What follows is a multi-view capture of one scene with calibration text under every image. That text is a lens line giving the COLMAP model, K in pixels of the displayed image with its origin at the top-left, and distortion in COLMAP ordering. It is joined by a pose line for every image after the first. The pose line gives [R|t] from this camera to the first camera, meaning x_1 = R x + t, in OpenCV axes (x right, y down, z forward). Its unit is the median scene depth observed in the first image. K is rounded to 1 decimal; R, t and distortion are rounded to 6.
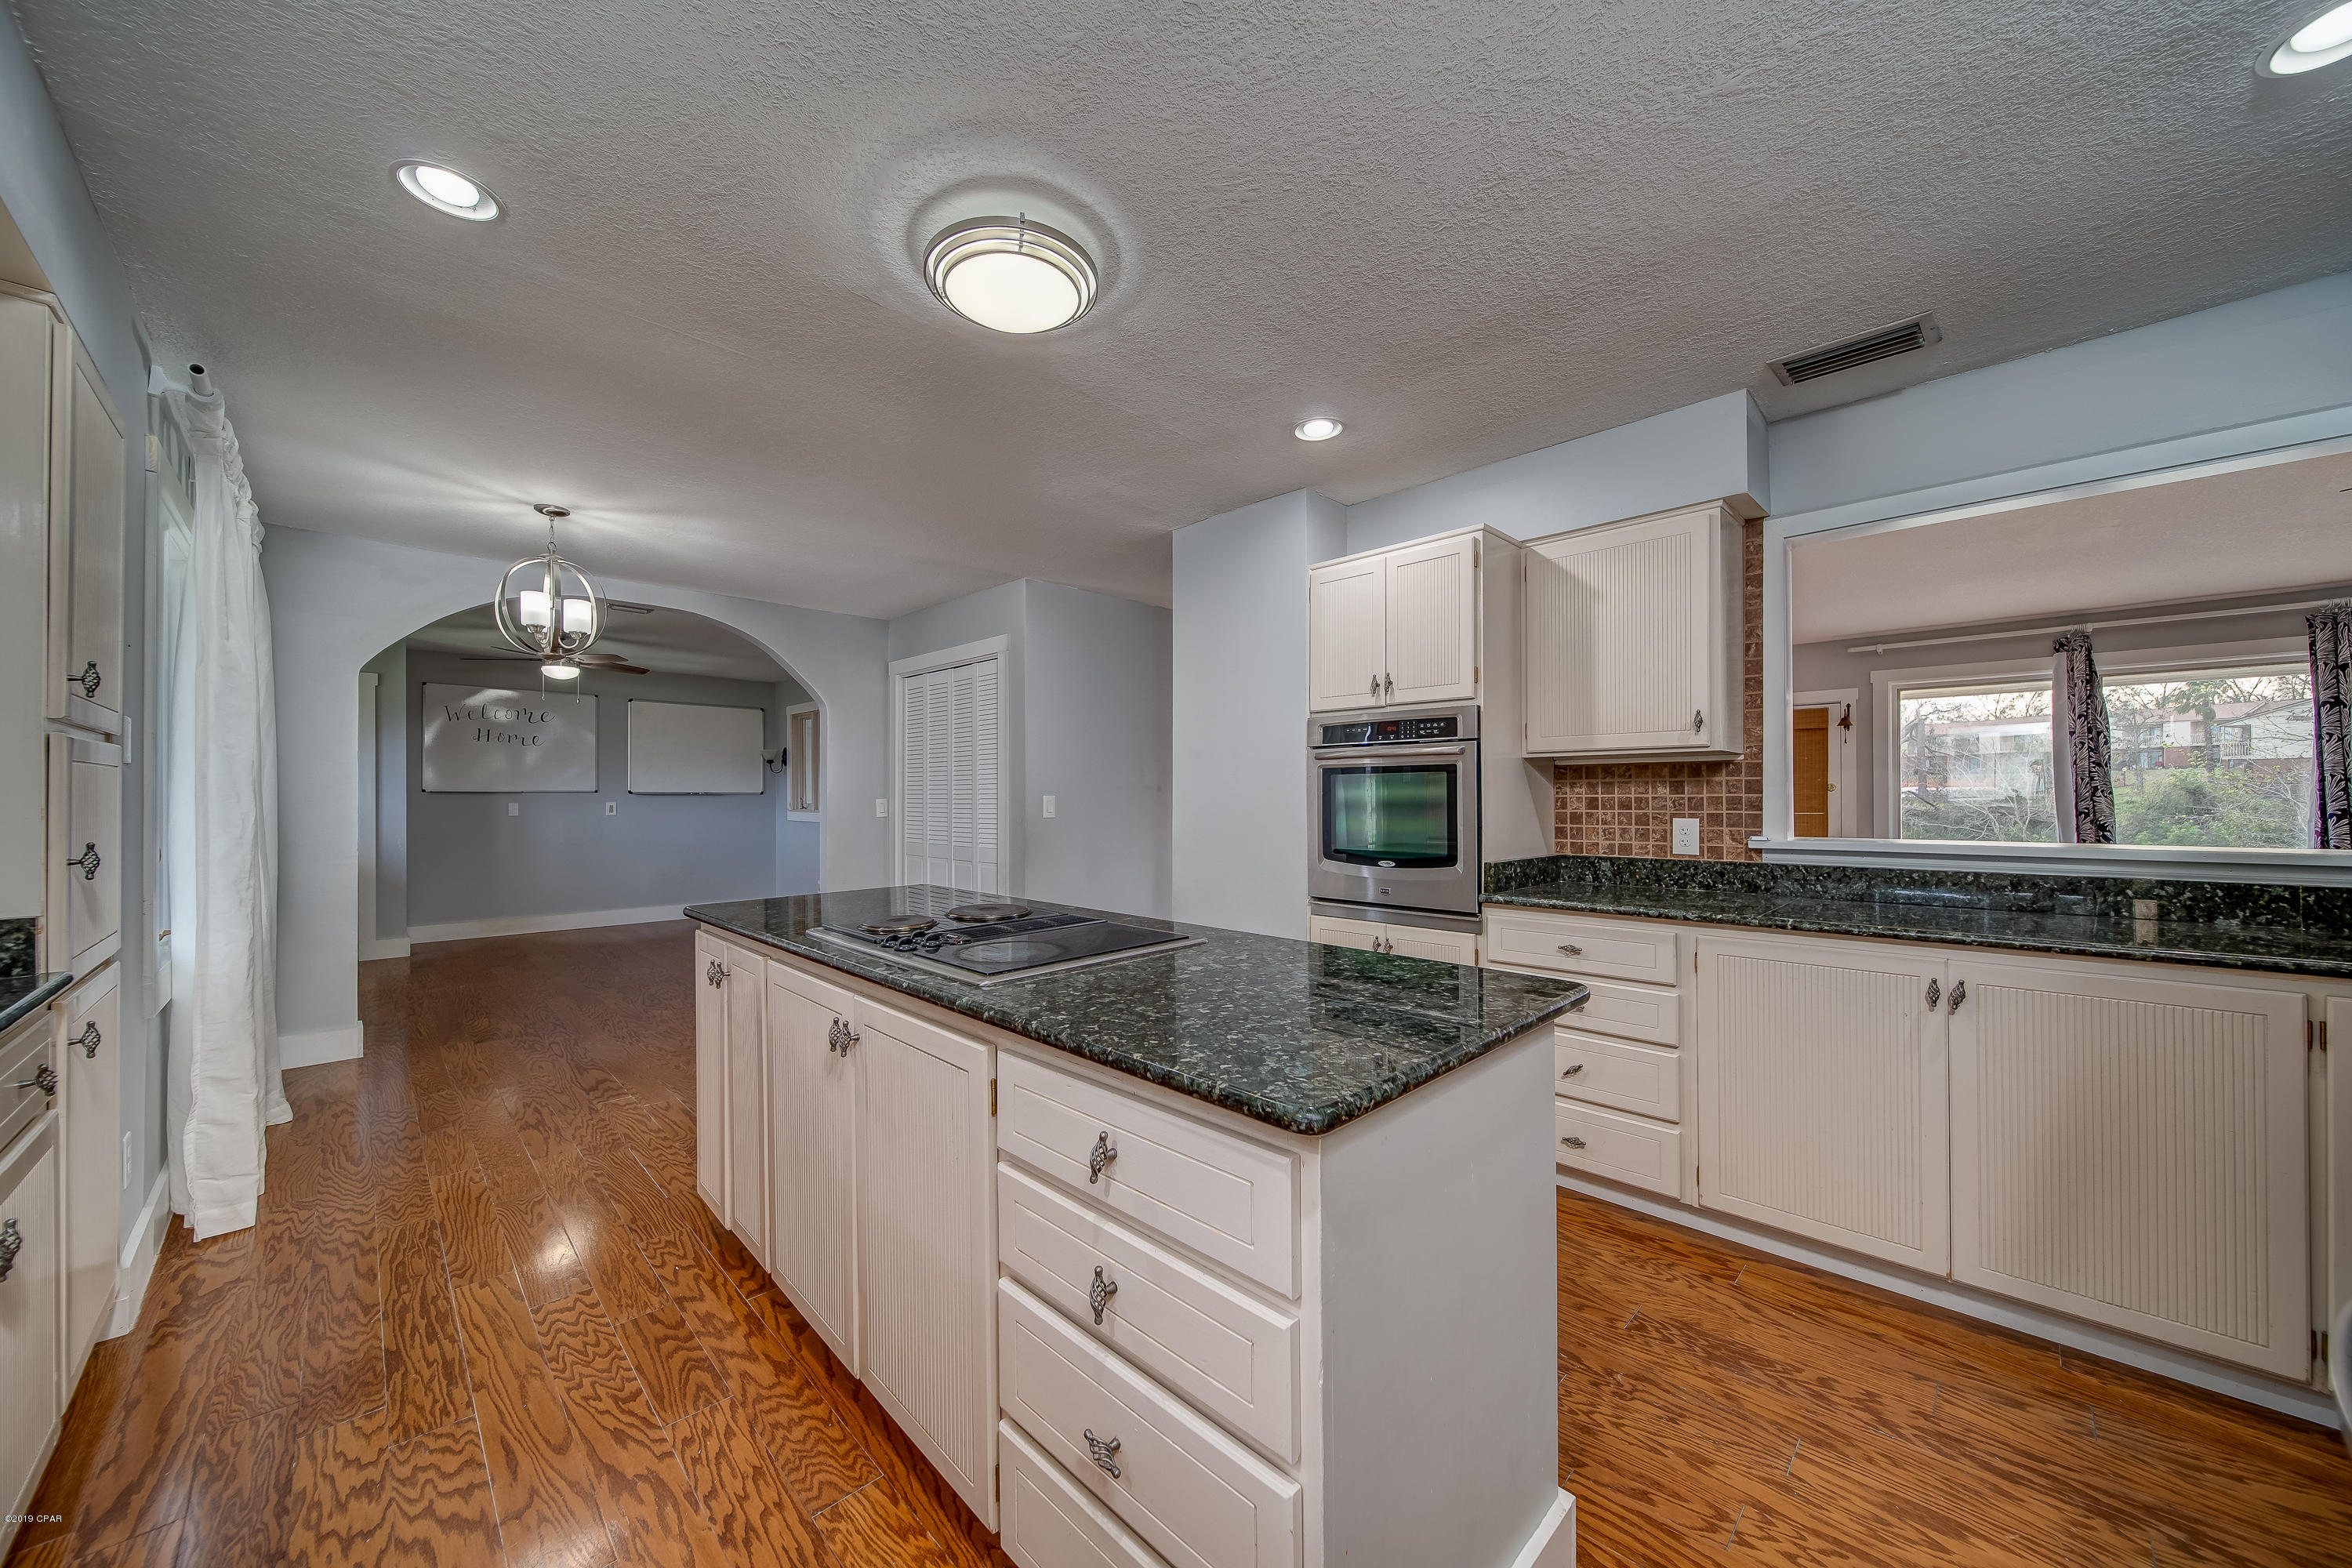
lens RADIAL K [[837.1, 0, 1185.8], [0, 837.1, 805.2], [0, 0, 1]] dist [0.008062, -0.000766]
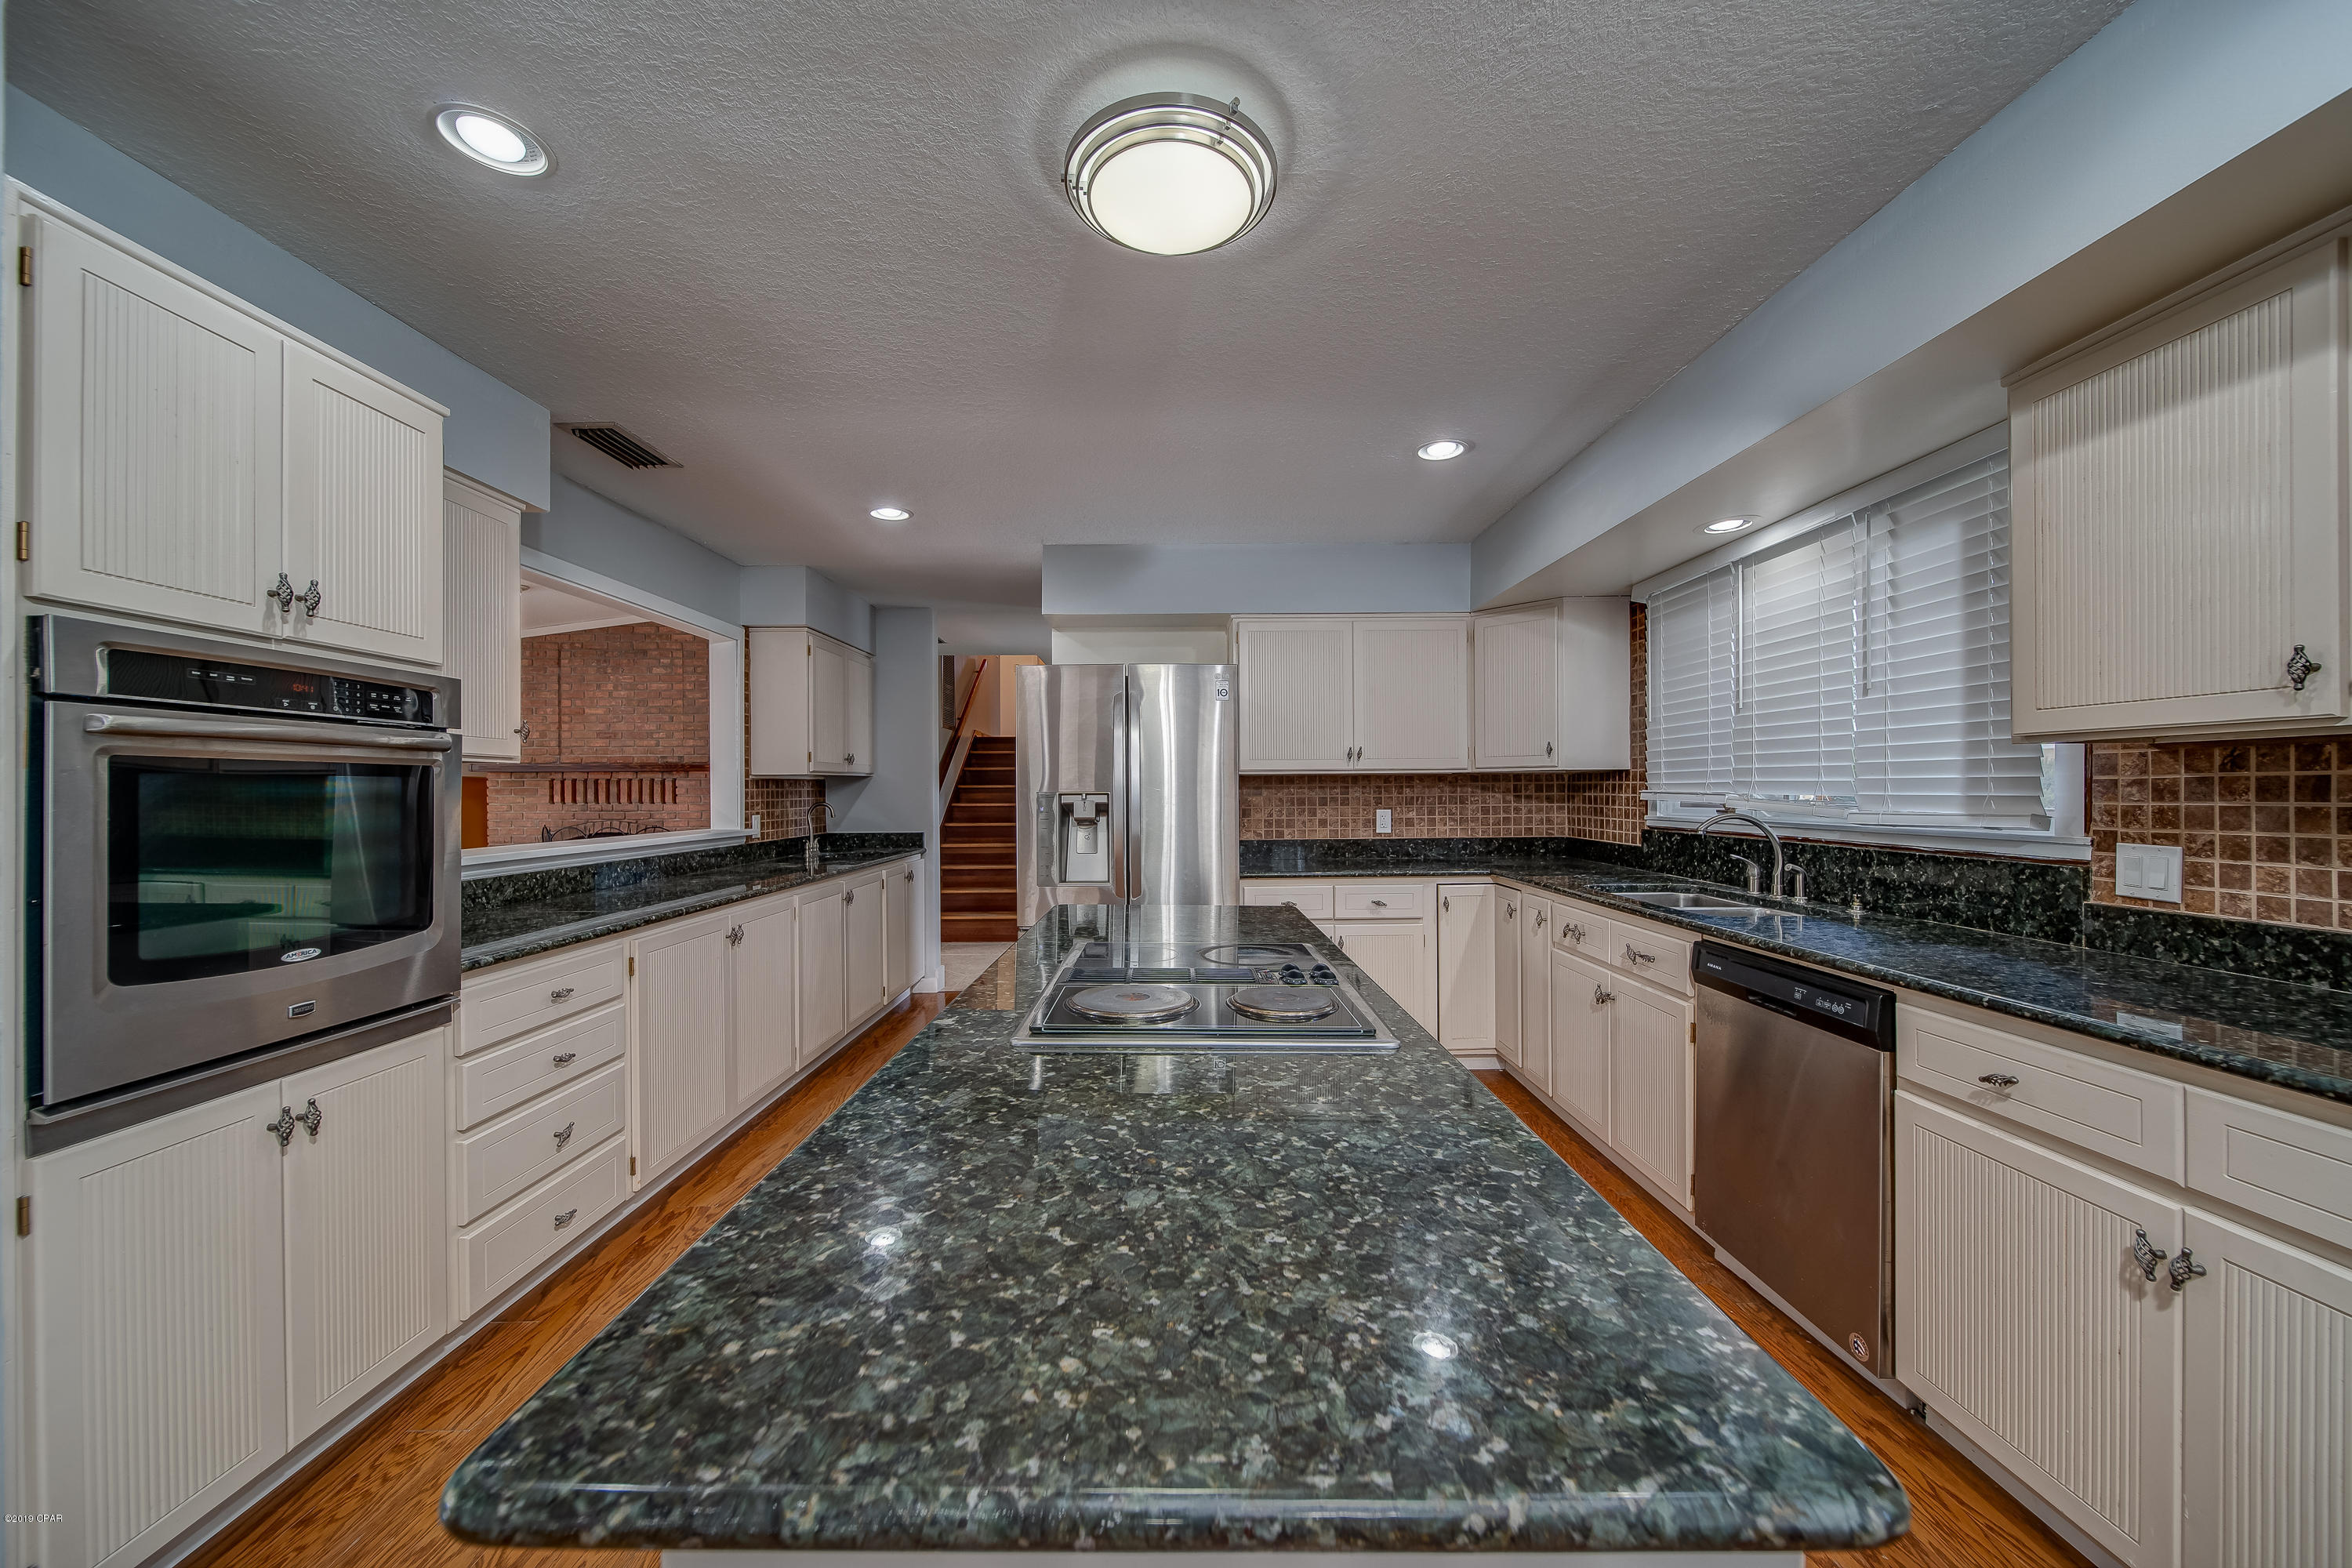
lens RADIAL K [[837.1, 0, 1177.2], [0, 837.1, 792.0], [0, 0, 1]] dist [0.008062, -0.000766]
pose [[-0.705088, 0.003200, 0.709112, -0.524920], [0.010082, 0.999934, 0.005512, -0.027697], [-0.709048, 0.011036, -0.705074, 1.041867]]
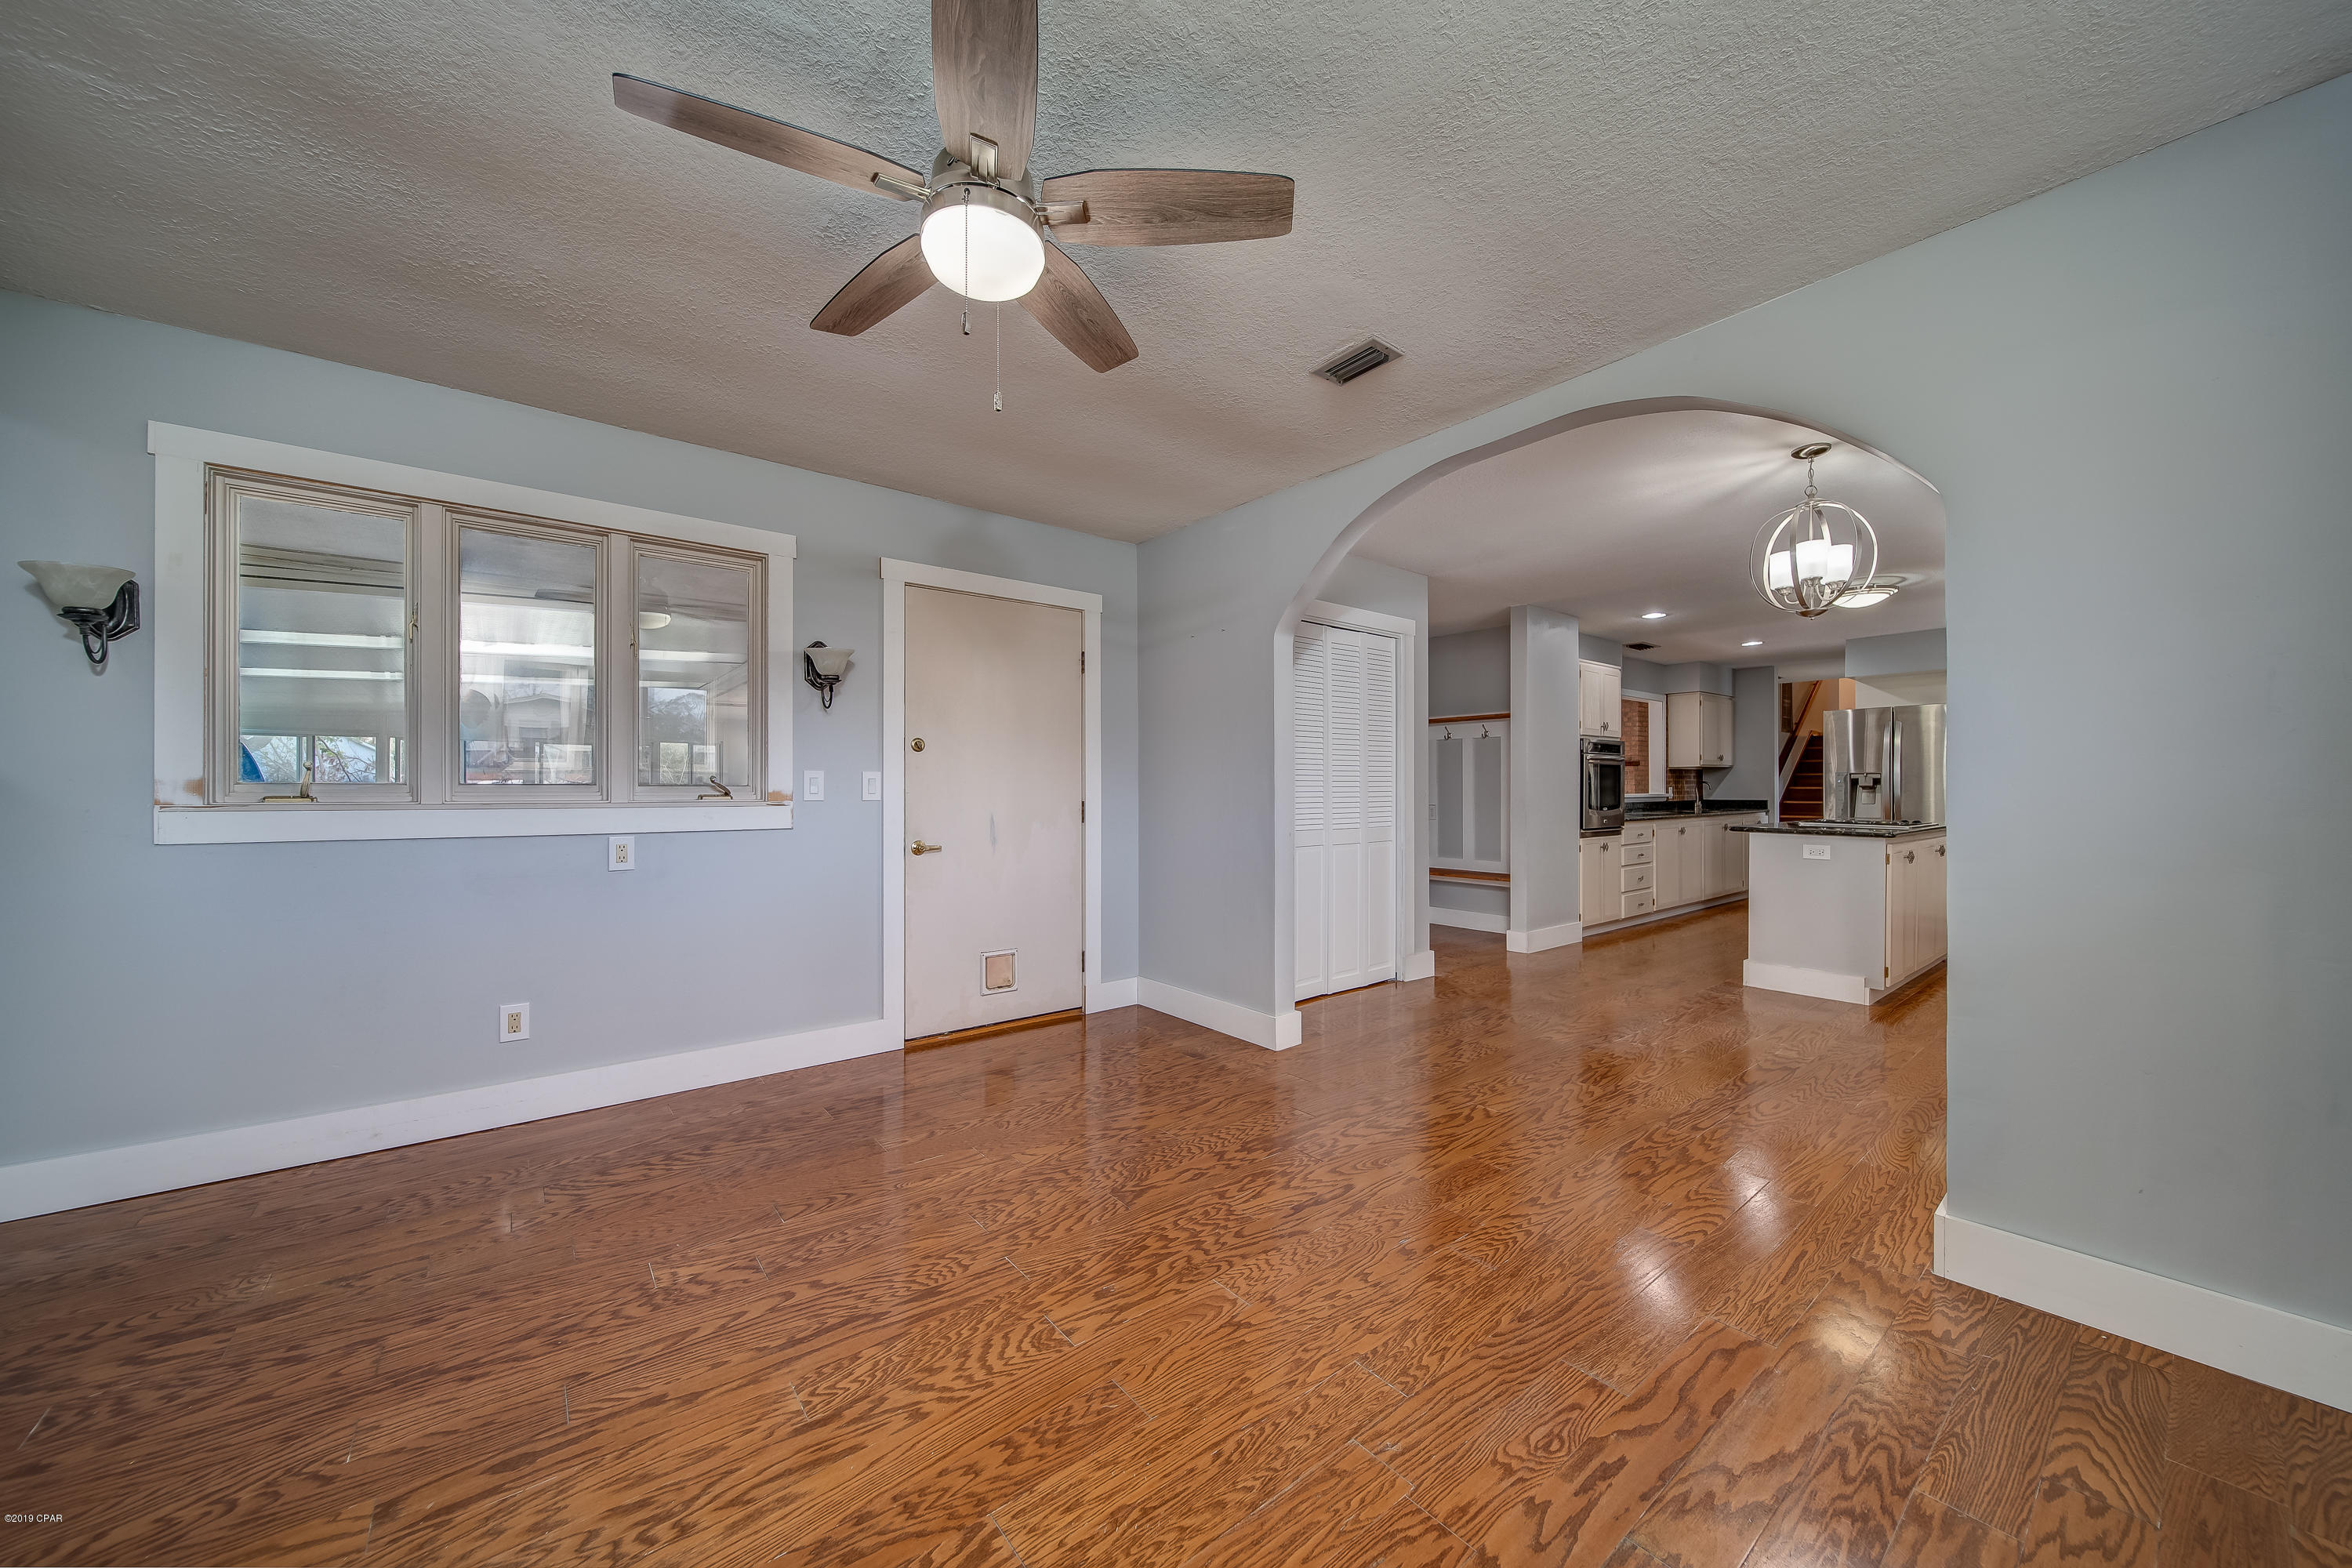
lens RADIAL K [[837.1, 0, 1184.3], [0, 837.1, 781.4], [0, 0, 1]] dist [0.008062, -0.000766]
pose [[0.107895, 0.007764, 0.994132, -2.158495], [0.004685, 0.999954, -0.008318, 0.011837], [-0.994151, 0.005555, 0.107853, 1.954342]]
